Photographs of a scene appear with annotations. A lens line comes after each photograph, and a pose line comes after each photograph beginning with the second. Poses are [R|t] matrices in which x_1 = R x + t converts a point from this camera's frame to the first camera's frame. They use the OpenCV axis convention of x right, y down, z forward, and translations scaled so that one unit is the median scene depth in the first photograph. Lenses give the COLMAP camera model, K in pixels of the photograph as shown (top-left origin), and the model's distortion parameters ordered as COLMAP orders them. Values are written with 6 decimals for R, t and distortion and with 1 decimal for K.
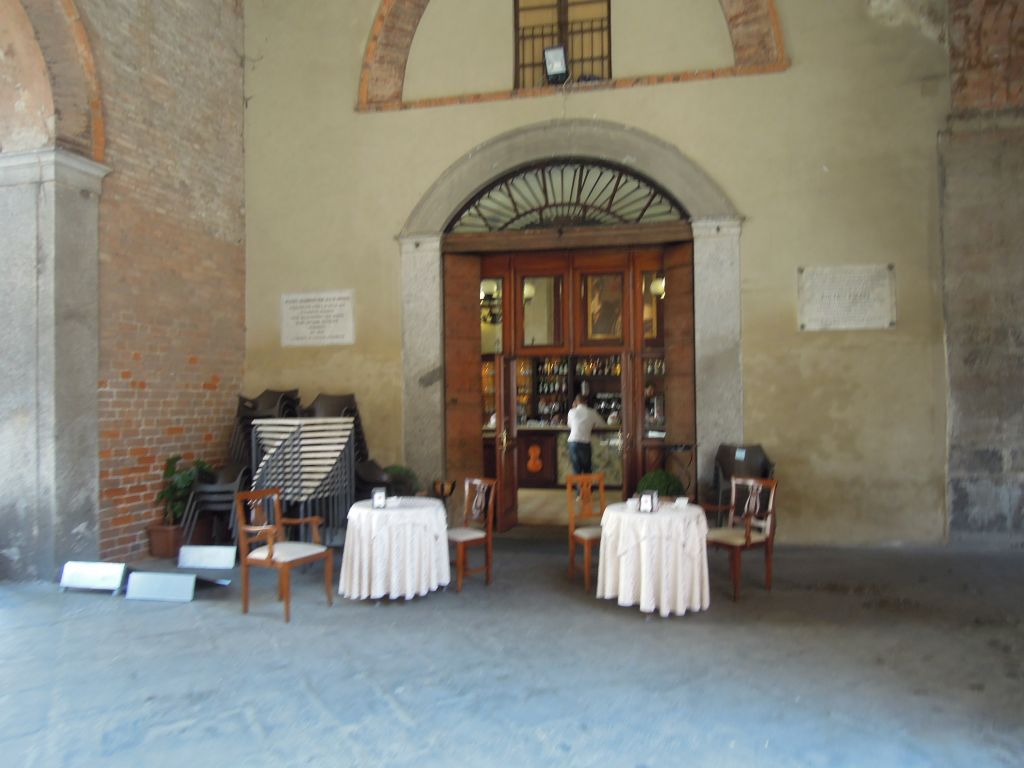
lens RADIAL K [[718.6, 0, 512.2], [0, 718.6, 388.0], [0, 0, 1]] dist [-0.031722, -0.003258]
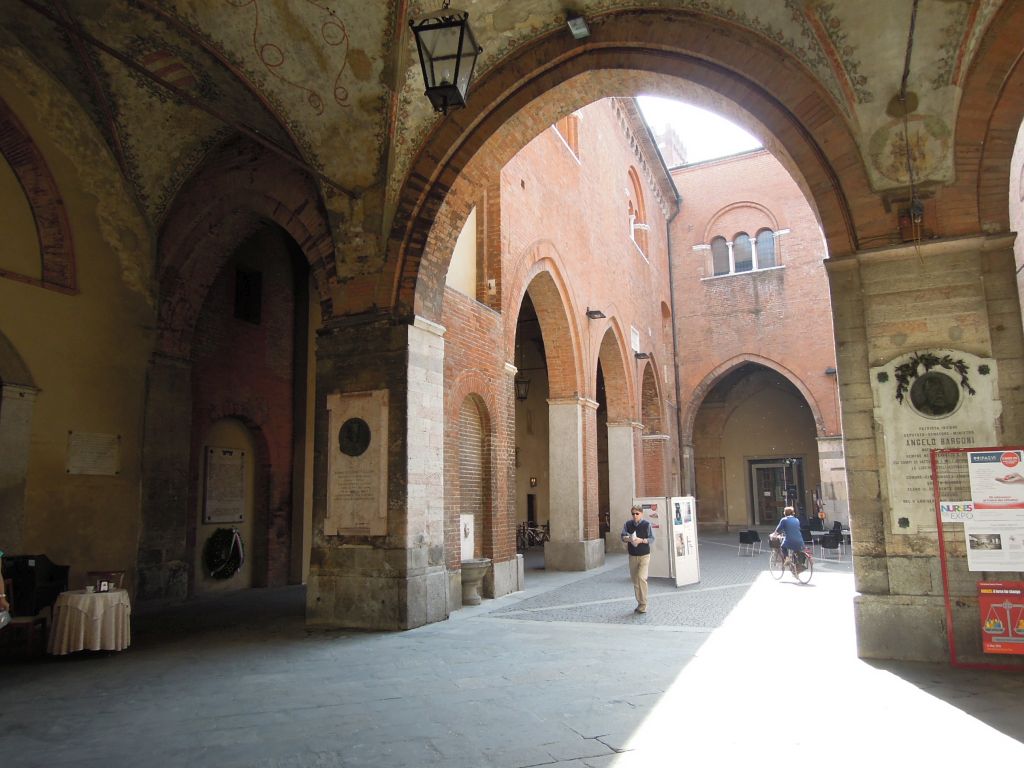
lens RADIAL K [[718.6, 0, 510.6], [0, 718.6, 386.0], [0, 0, 1]] dist [-0.031722, -0.003258]
pose [[0.163853, 0.165324, 0.972533, -0.902772], [-0.000429, 0.985869, -0.167519, -0.015303], [-0.986485, 0.027031, 0.161609, -0.133739]]
